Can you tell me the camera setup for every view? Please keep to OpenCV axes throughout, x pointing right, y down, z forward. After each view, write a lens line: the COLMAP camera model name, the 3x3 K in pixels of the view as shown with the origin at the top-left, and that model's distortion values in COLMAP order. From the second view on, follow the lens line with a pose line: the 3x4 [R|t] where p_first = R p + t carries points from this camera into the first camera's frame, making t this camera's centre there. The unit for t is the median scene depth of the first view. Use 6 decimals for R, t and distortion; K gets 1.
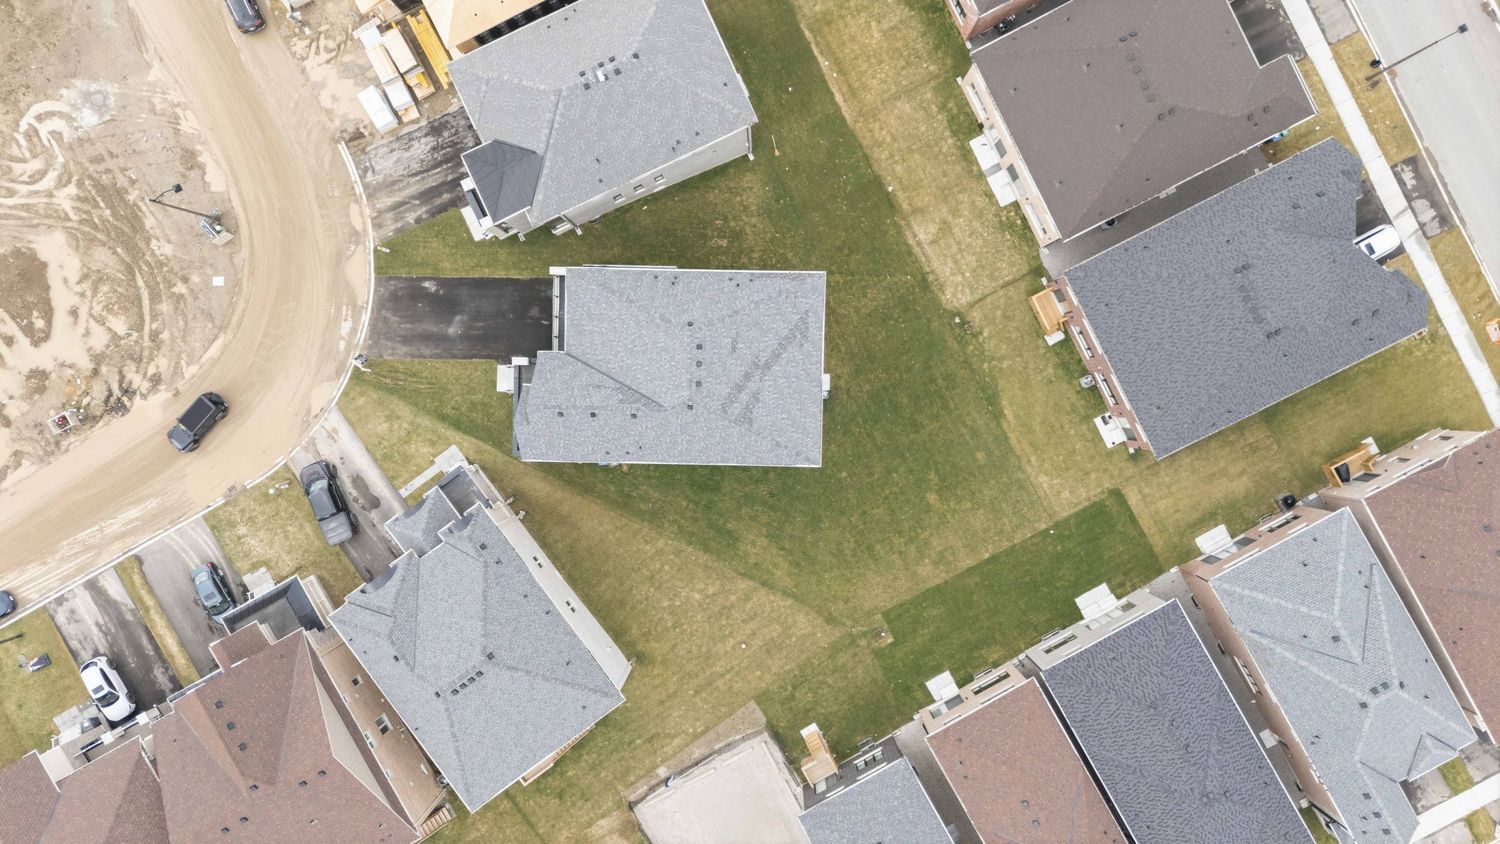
lens RADIAL K [[1101.5, 0, 748.9], [0, 1101.5, 421.4], [0, 0, 1]] dist [0.072627, -0.076822]
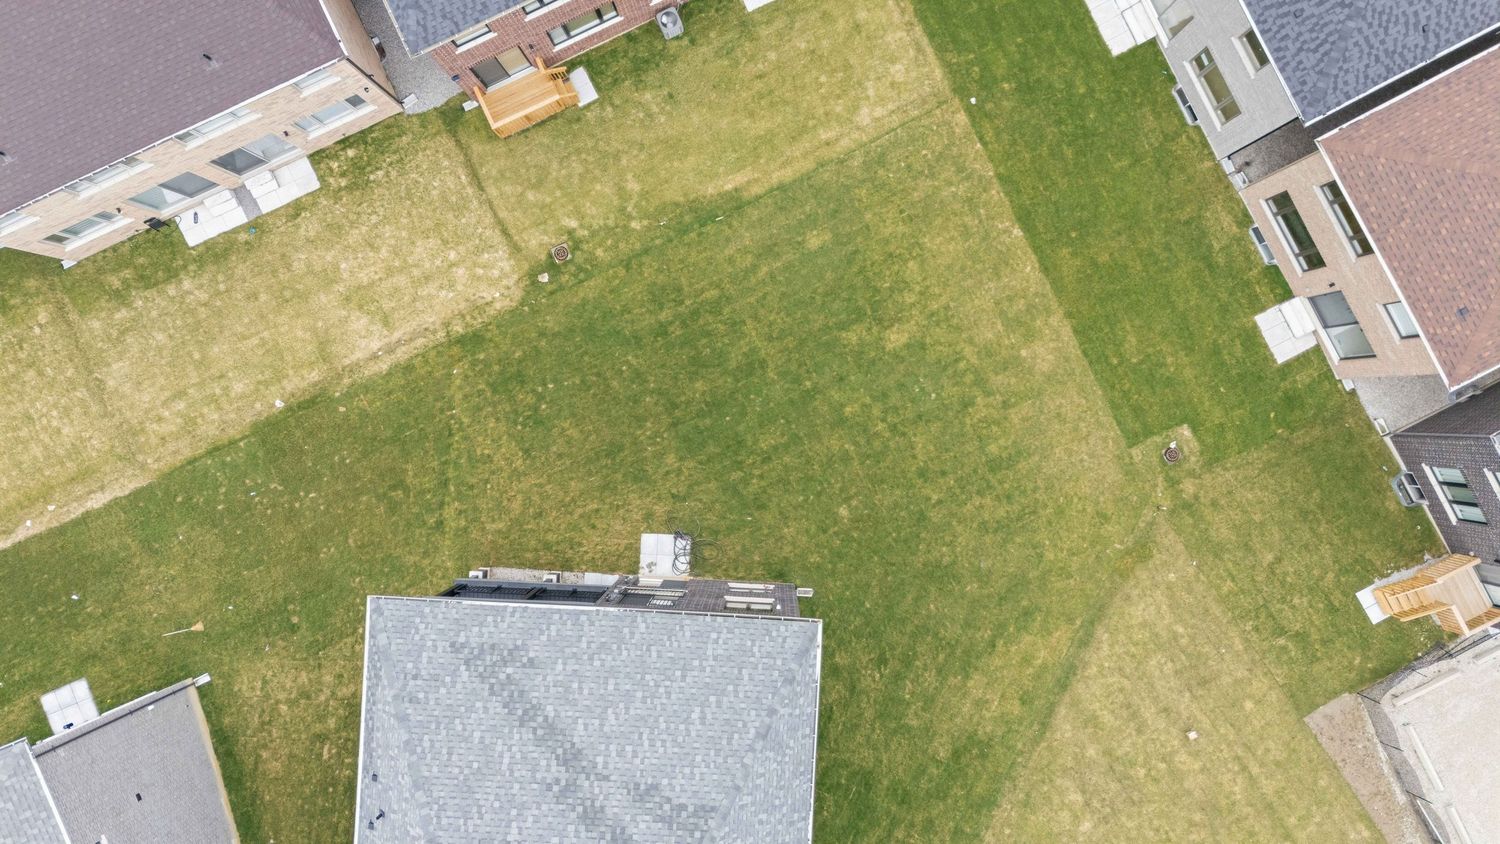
lens RADIAL K [[1101.5, 0, 753.8], [0, 1101.5, 420.1], [0, 0, 1]] dist [0.072627, -0.076822]
pose [[0.032846, -0.999394, 0.011496, 0.122360], [0.998691, 0.032367, -0.039597, 0.026334], [0.039201, 0.012781, 0.999150, 0.504411]]
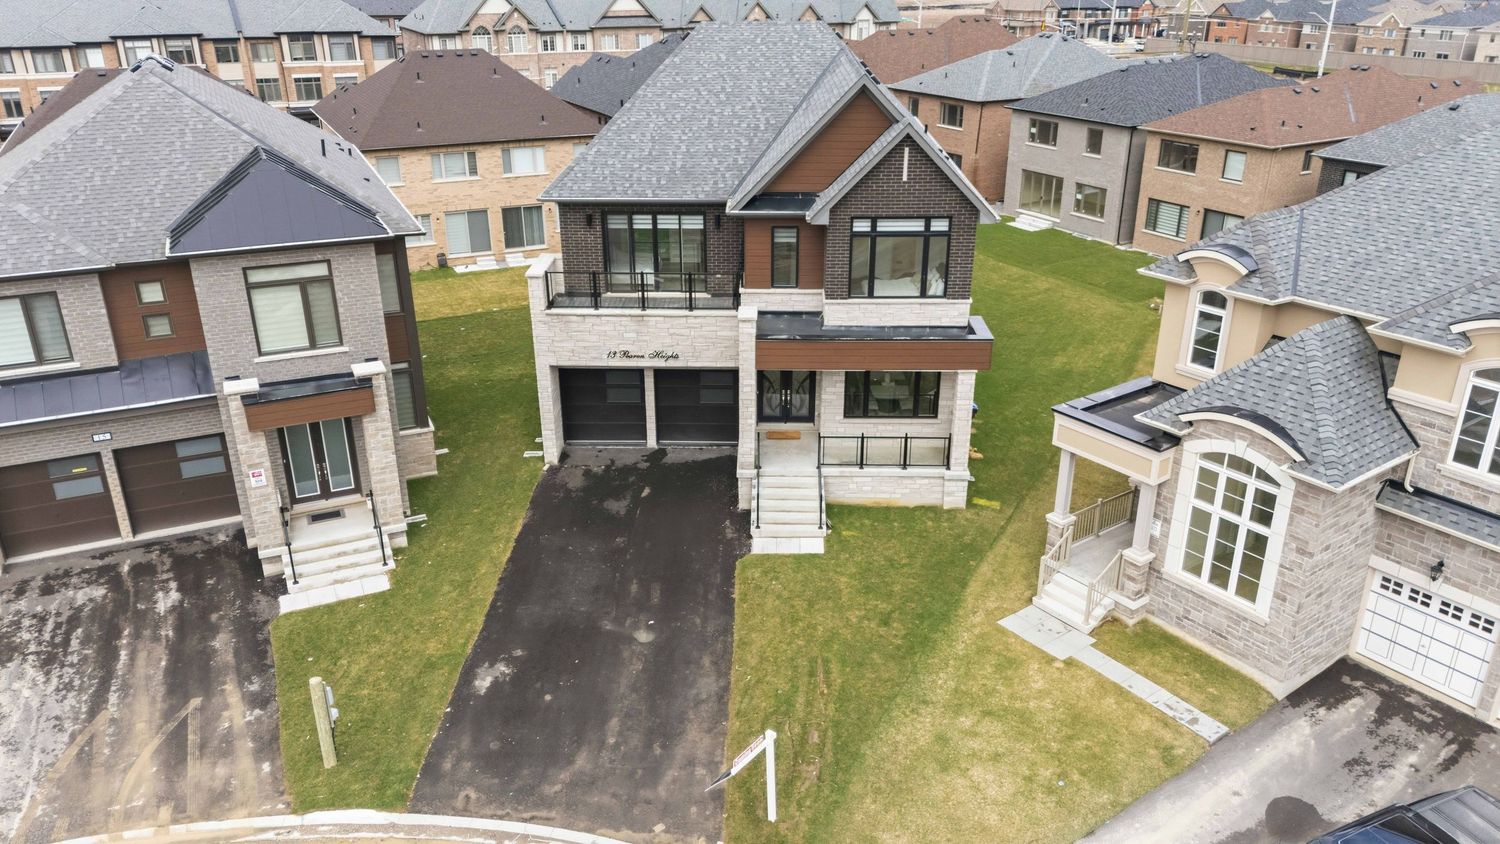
lens RADIAL K [[1101.5, 0, 753.9], [0, 1101.5, 425.7], [0, 0, 1]] dist [0.072627, -0.076822]
pose [[0.000812, -0.374588, 0.927191, -0.539779], [0.999740, -0.020829, -0.009291, -0.045570], [0.022792, 0.926958, 0.374473, 0.818359]]
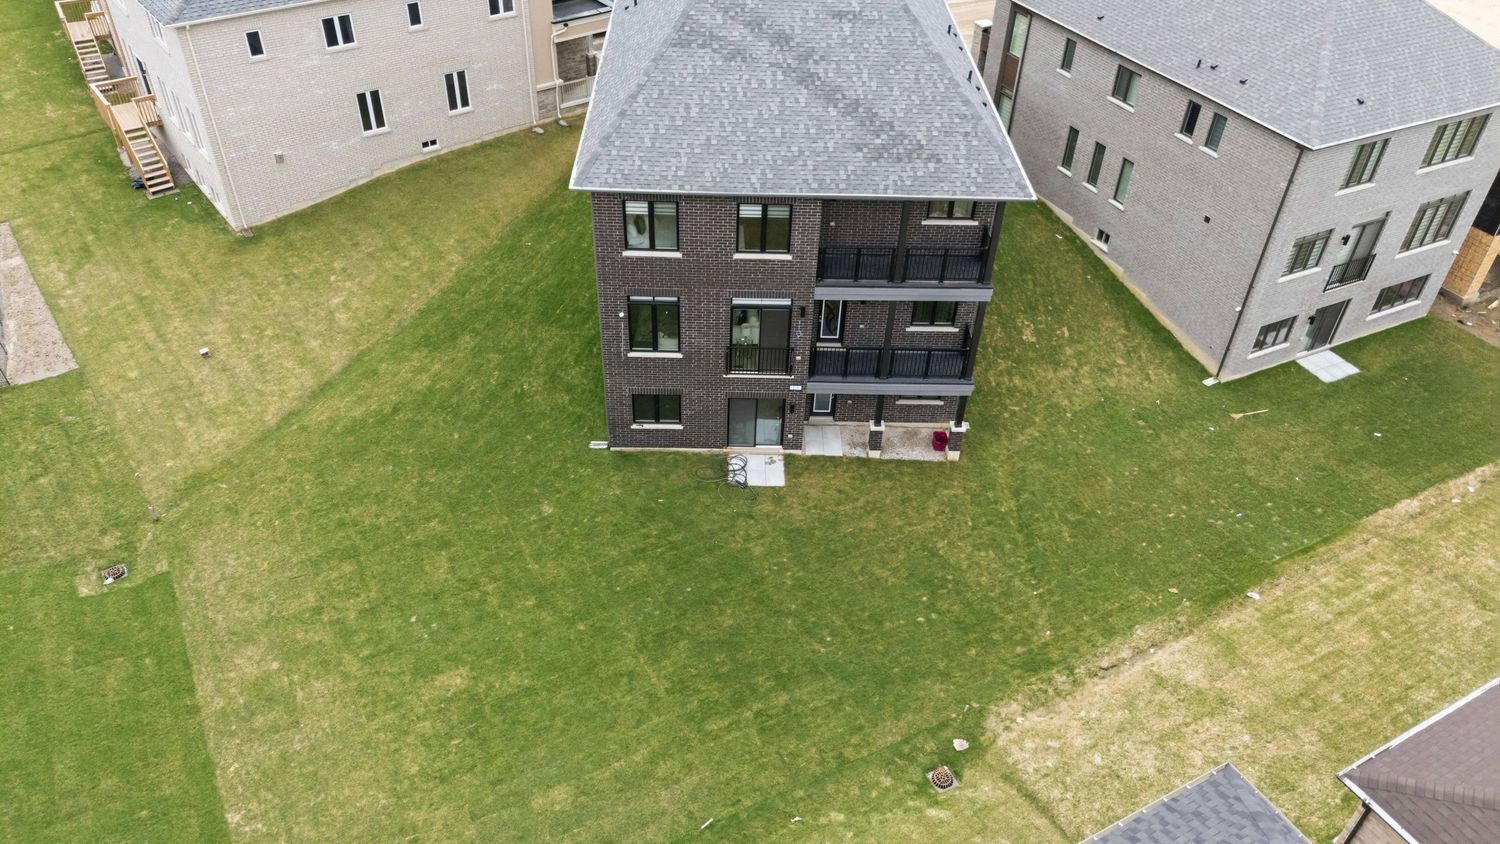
lens RADIAL K [[1101.5, 0, 752.2], [0, 1101.5, 417.4], [0, 0, 1]] dist [0.072627, -0.076822]
pose [[0.033832, 0.637670, -0.769566, 0.393718], [-0.997901, -0.020990, -0.061263, -0.002951], [-0.055219, 0.770024, 0.635621, 0.708191]]
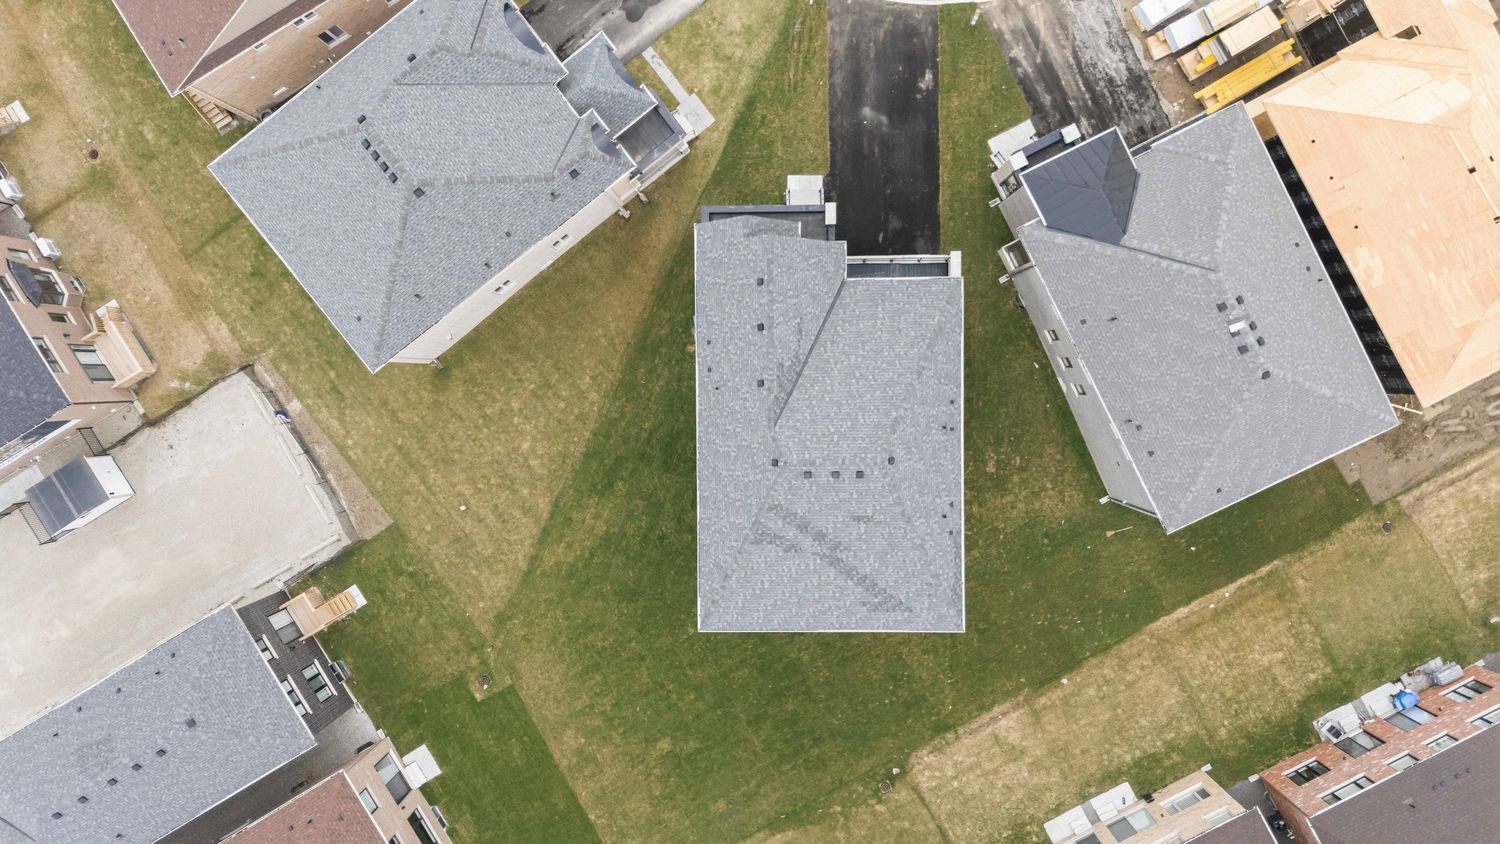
lens RADIAL K [[1101.5, 0, 751.9], [0, 1101.5, 417.9], [0, 0, 1]] dist [0.072627, -0.076822]
pose [[0.028144, 0.998262, 0.051778, -0.101760], [-0.999603, 0.028032, 0.002885, -0.000392], [0.001428, -0.051839, 0.998654, 0.238703]]
